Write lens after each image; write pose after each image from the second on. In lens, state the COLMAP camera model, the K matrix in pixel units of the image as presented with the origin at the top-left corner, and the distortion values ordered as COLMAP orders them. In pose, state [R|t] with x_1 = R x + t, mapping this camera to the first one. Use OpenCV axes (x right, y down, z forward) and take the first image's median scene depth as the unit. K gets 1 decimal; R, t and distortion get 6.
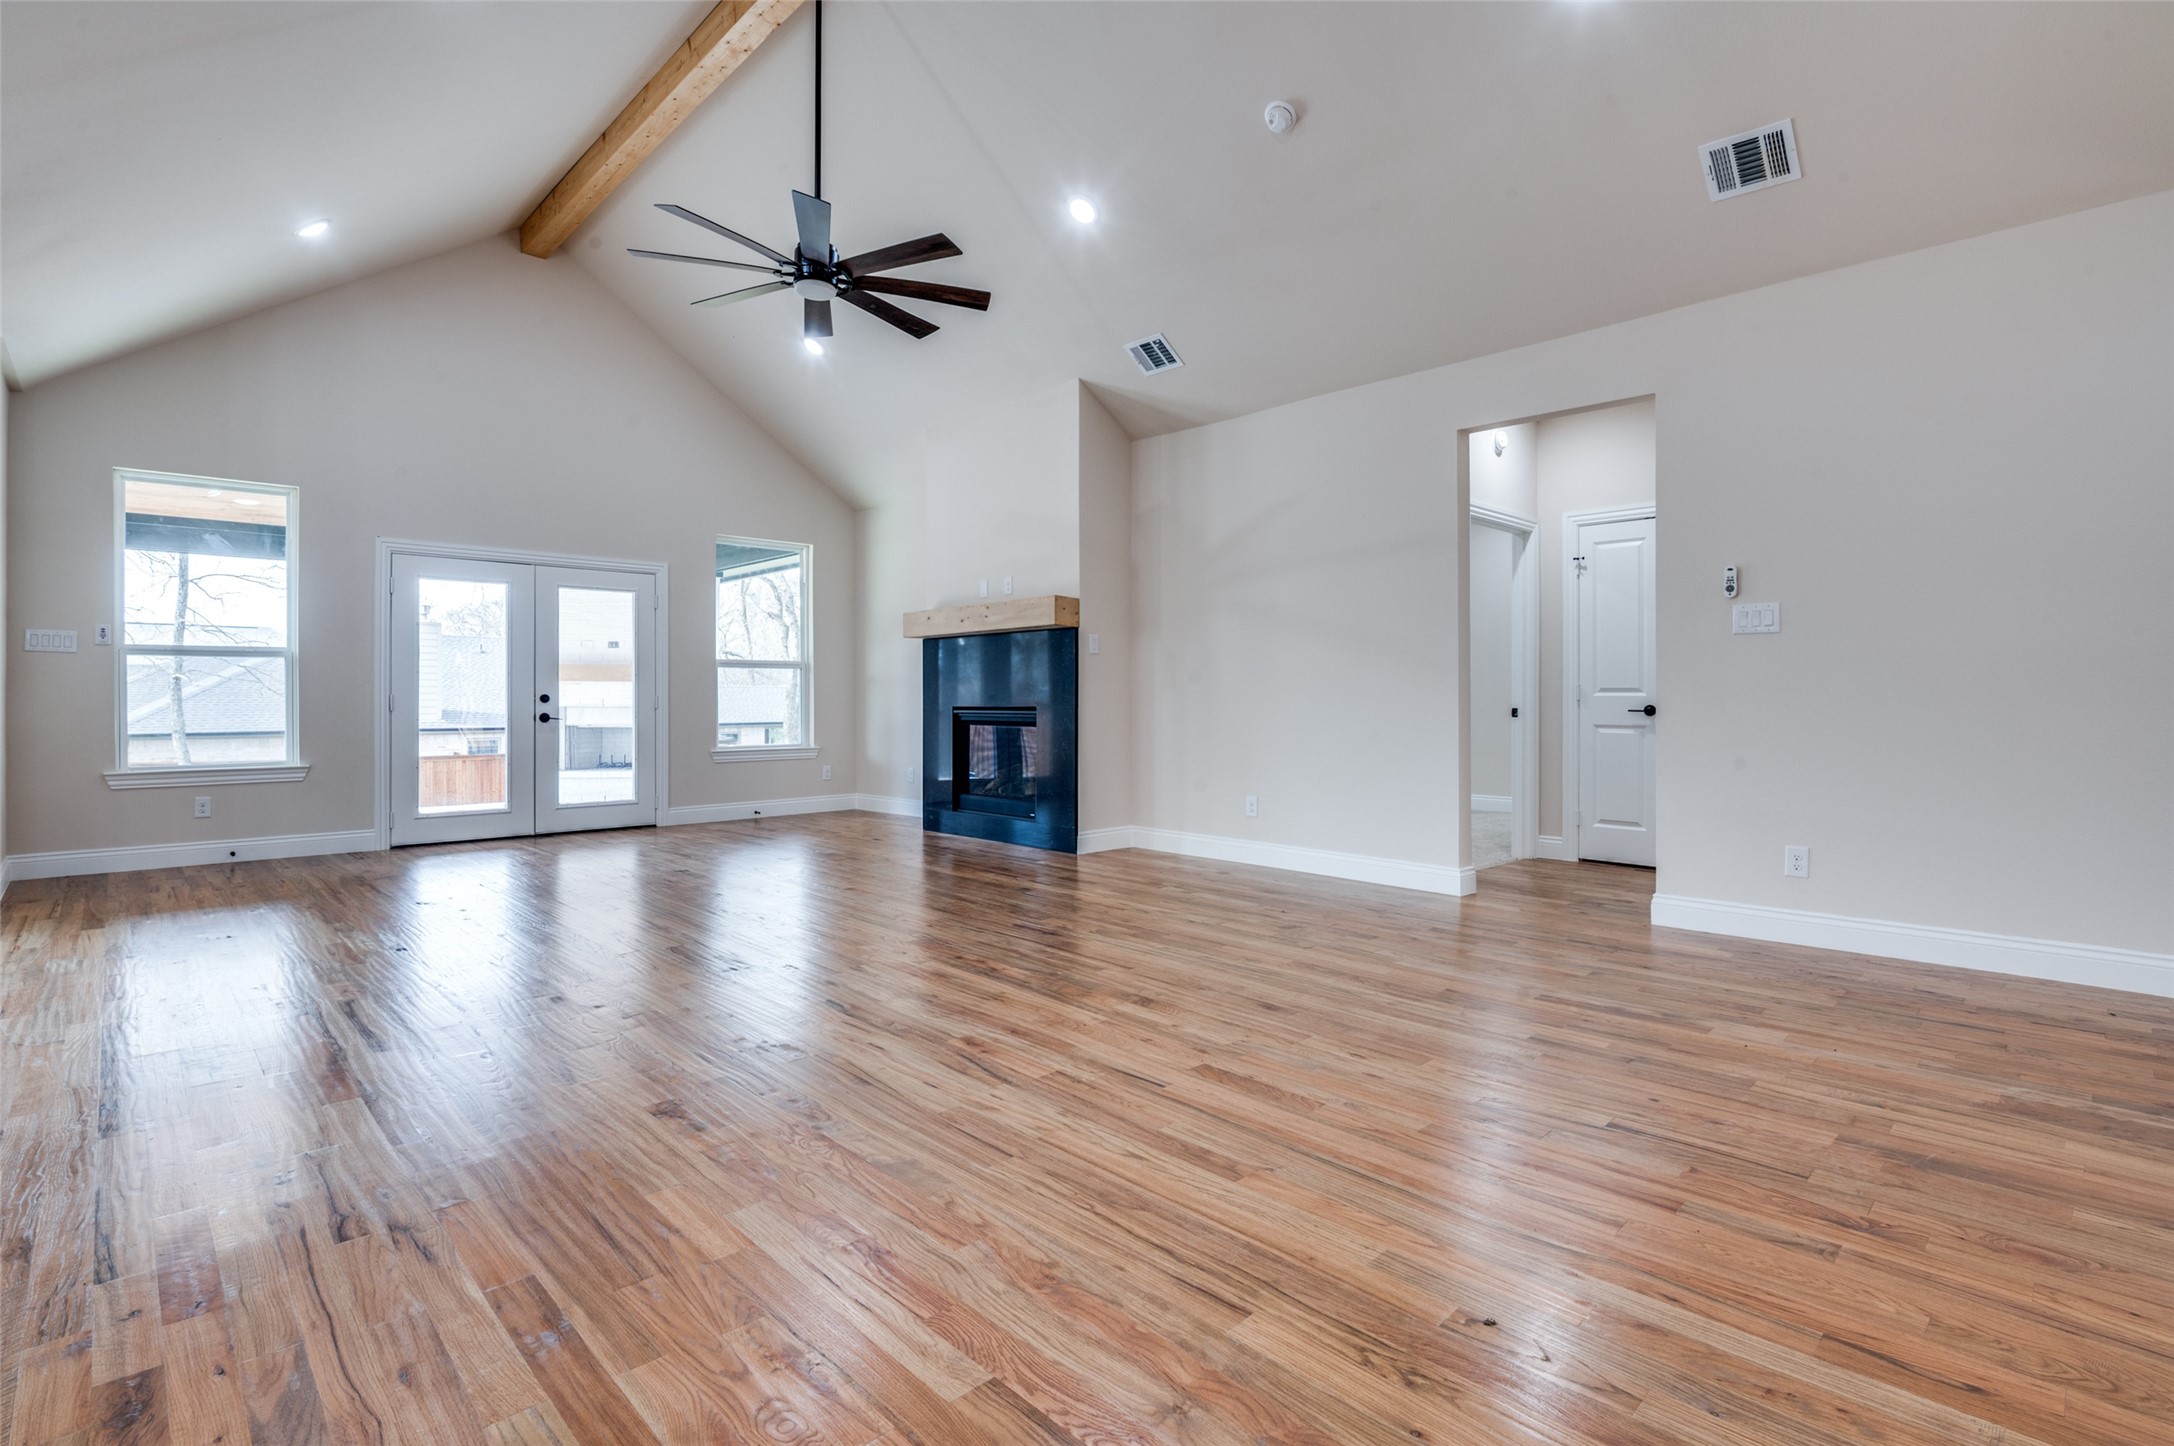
lens RADIAL K [[1013.1, 0, 1105.1], [0, 1013.1, 699.5], [0, 0, 1]] dist [-0.013654, -0.003603]
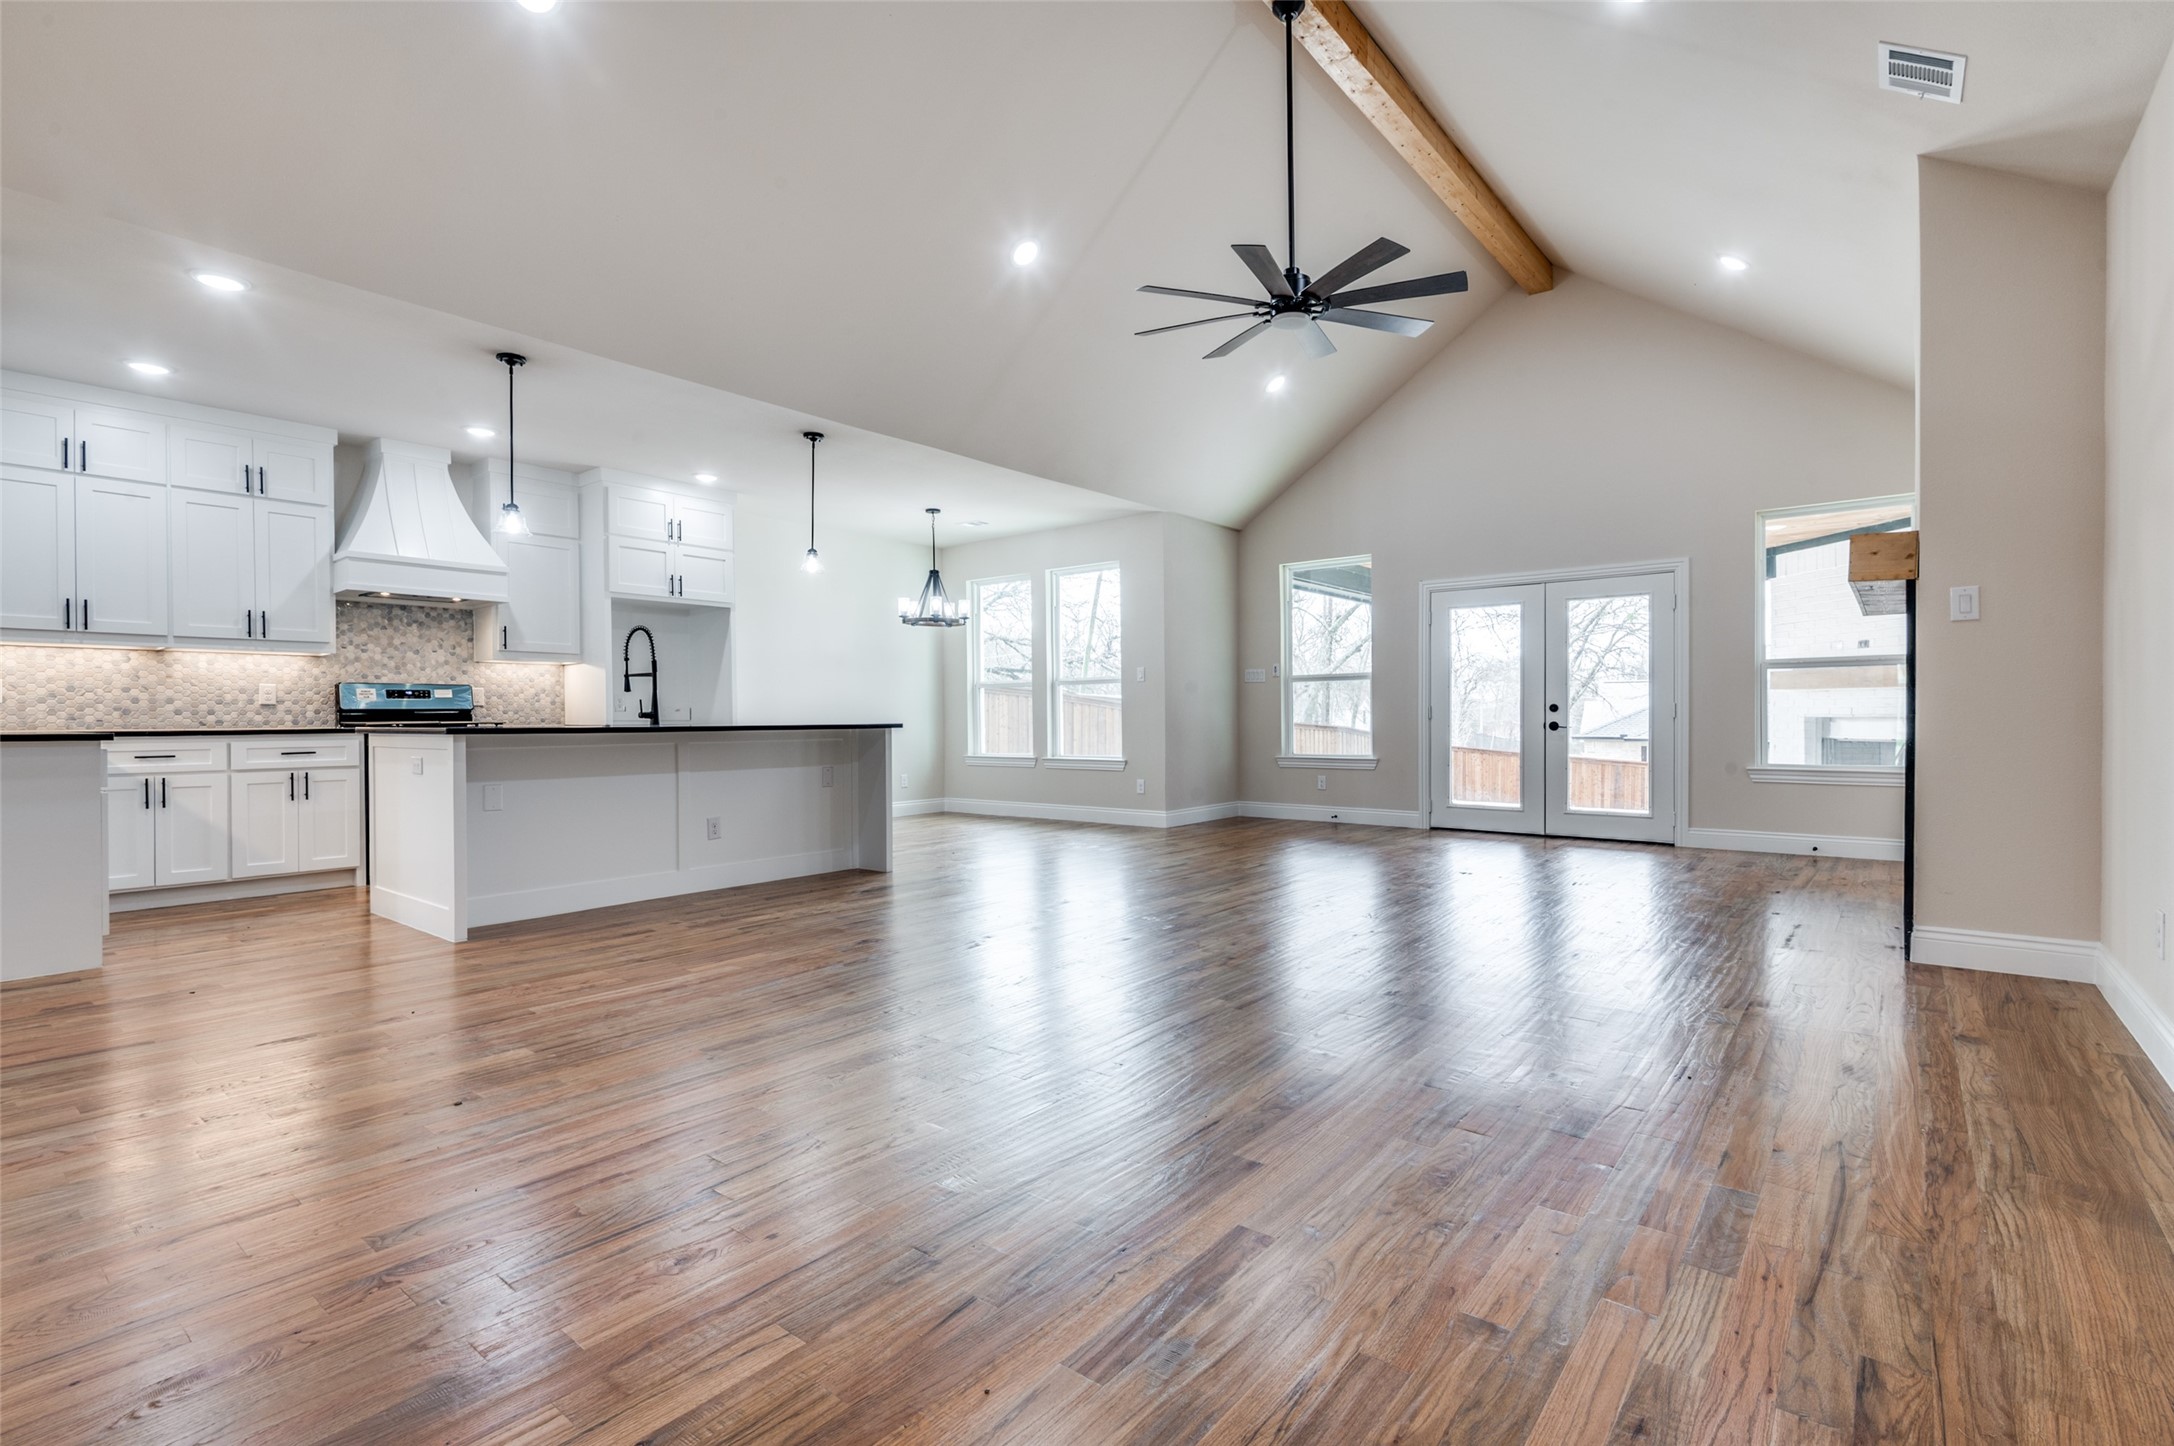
lens RADIAL K [[1013.1, 0, 1101.3], [0, 1013.1, 726.9], [0, 0, 1]] dist [-0.013654, -0.003603]
pose [[0.119432, 0.010330, -0.992789, 0.470214], [0.001767, 0.999942, 0.010617, 0.007169], [0.992841, -0.003023, 0.119407, 0.418532]]
